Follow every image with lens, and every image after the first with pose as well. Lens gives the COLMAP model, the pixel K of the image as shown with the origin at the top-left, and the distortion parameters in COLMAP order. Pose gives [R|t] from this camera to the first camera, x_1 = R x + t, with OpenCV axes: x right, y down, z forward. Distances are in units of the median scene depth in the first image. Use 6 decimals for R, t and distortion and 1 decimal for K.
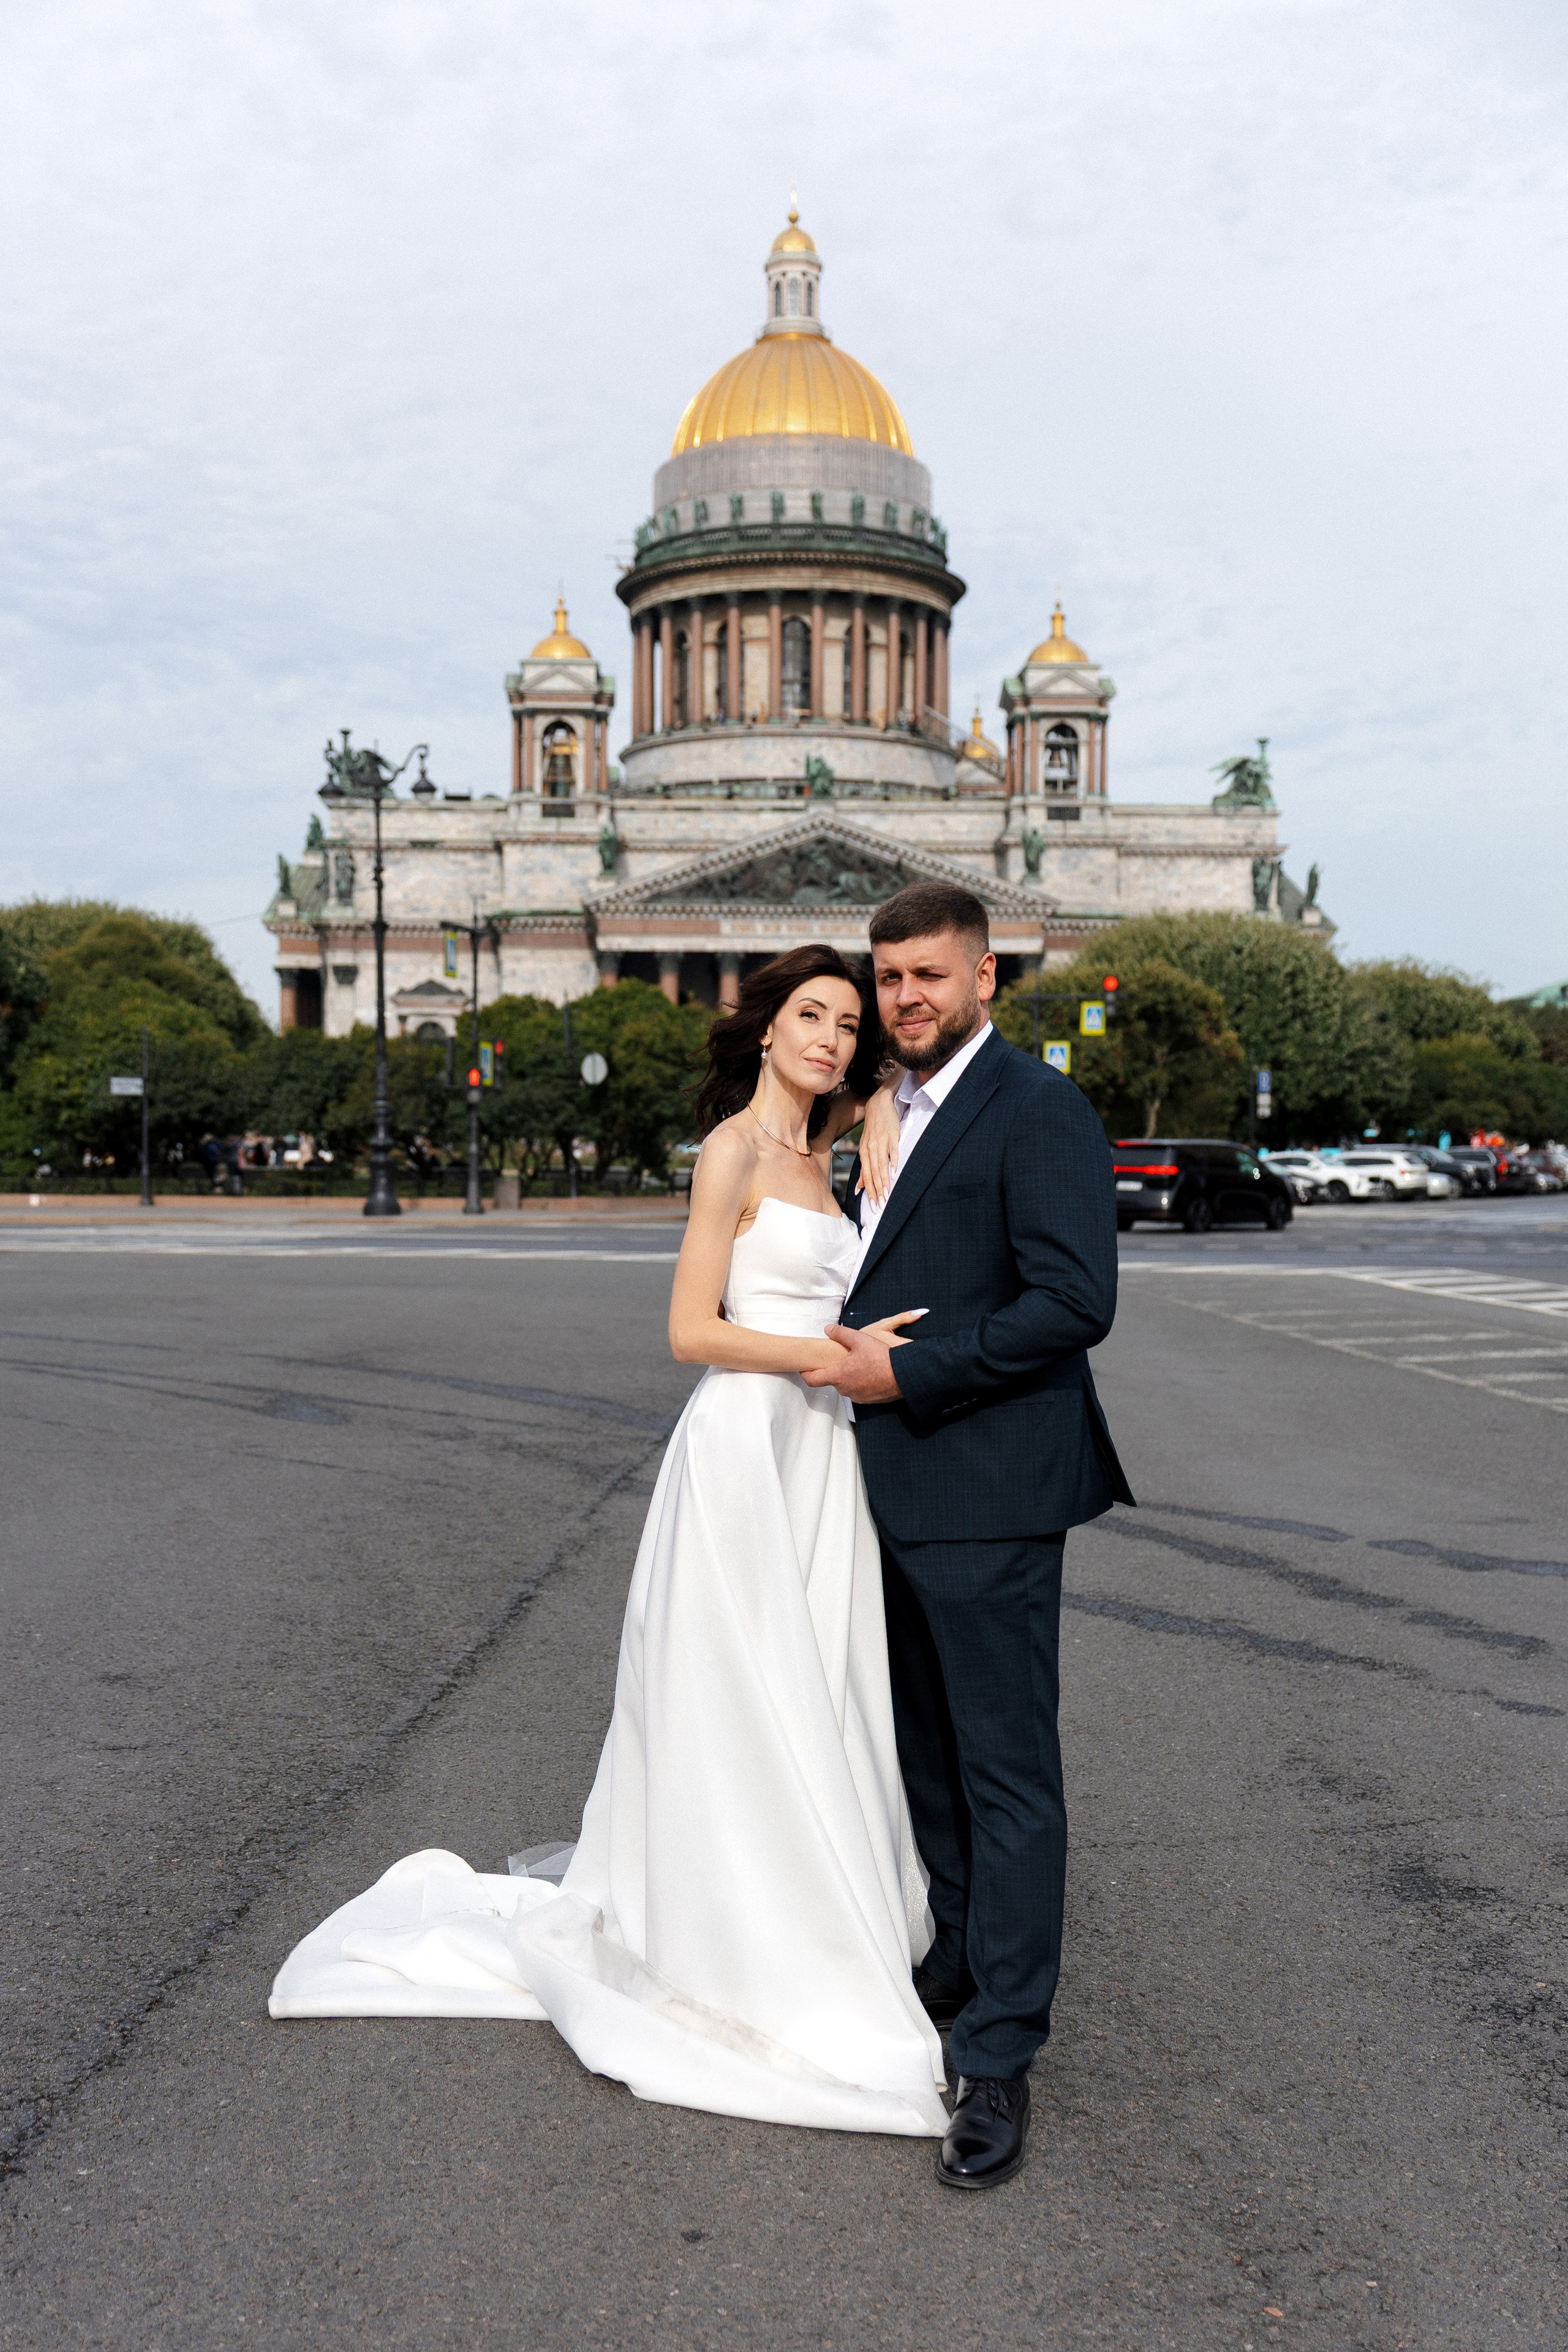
lens RADIAL K [[2530.0, 0, 734.4], [0, 2530.0, 1238.3], [0, 0, 1]] dist [0.090225, -0.042659]
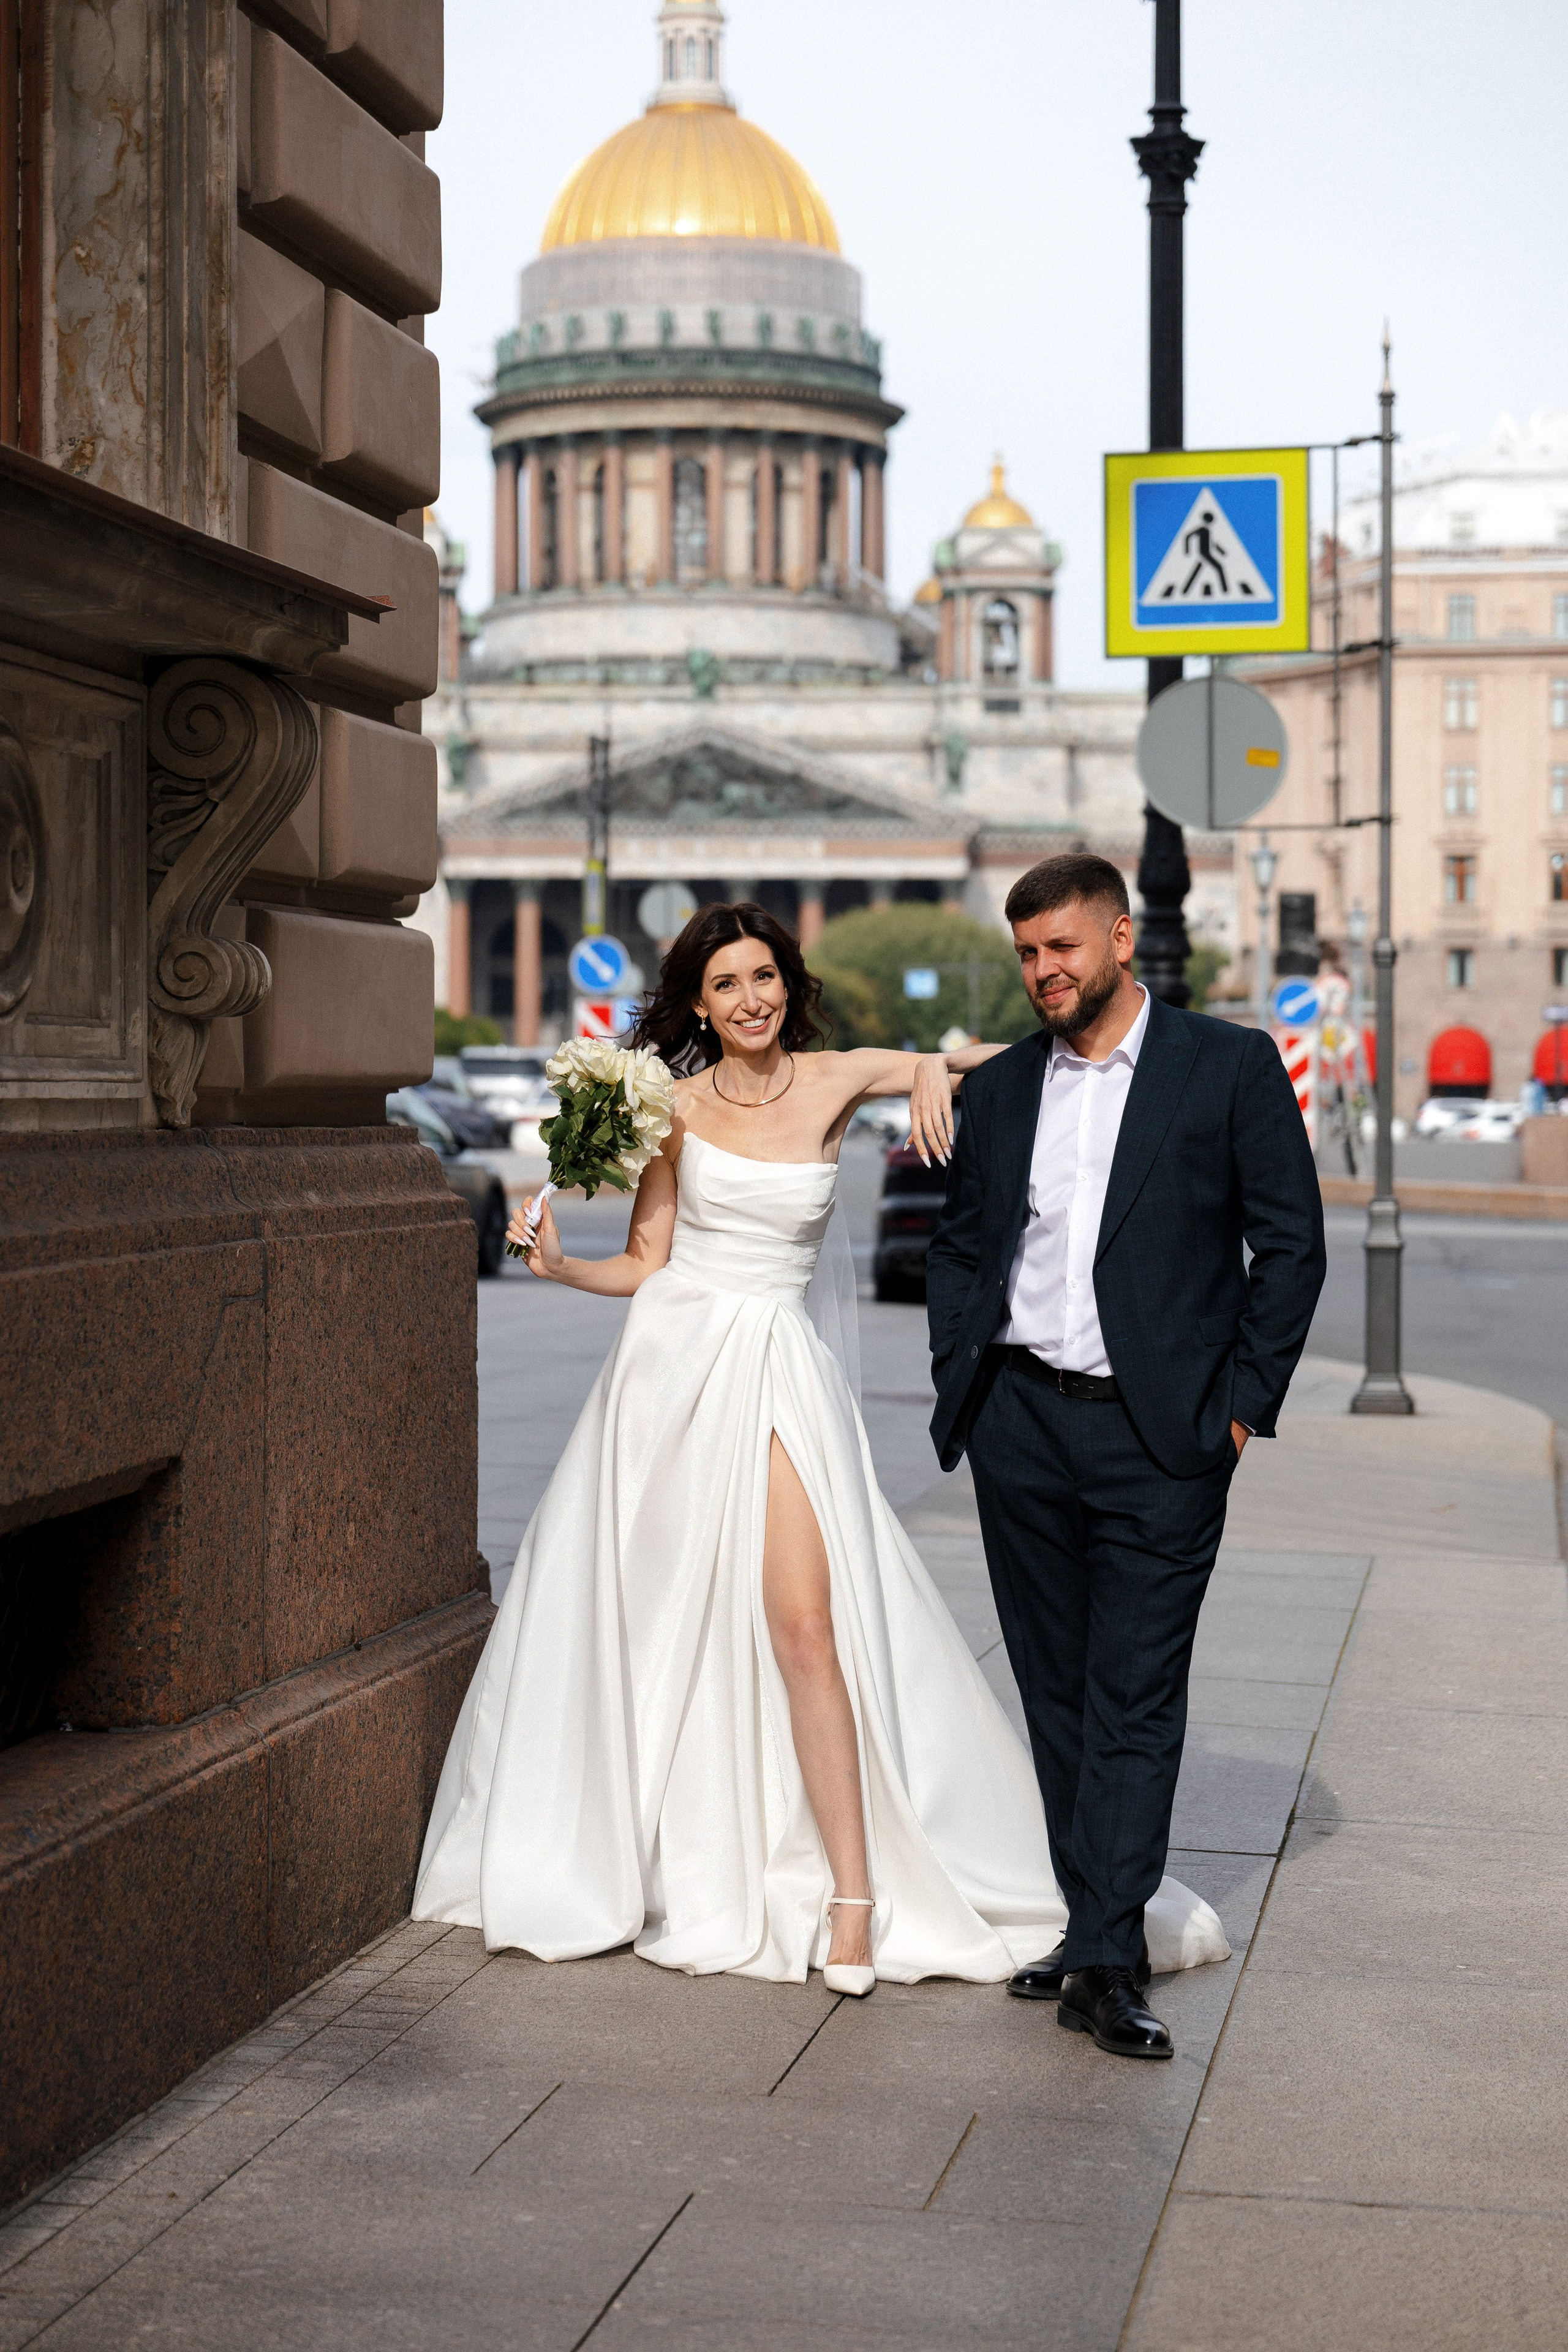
lens RADIAL K [[5190.9, 0, 785.2], [0, 5190.9, 1177.9], [0, 0, 1]] dist [0.058437, -1.655747]
pose [[0.999986, -0.005005, 0.001818, 0.052979], [0.005042, 0.999768, -0.020928, 0.023376], [-0.001713, 0.020937, 0.999779, -0.694852]]
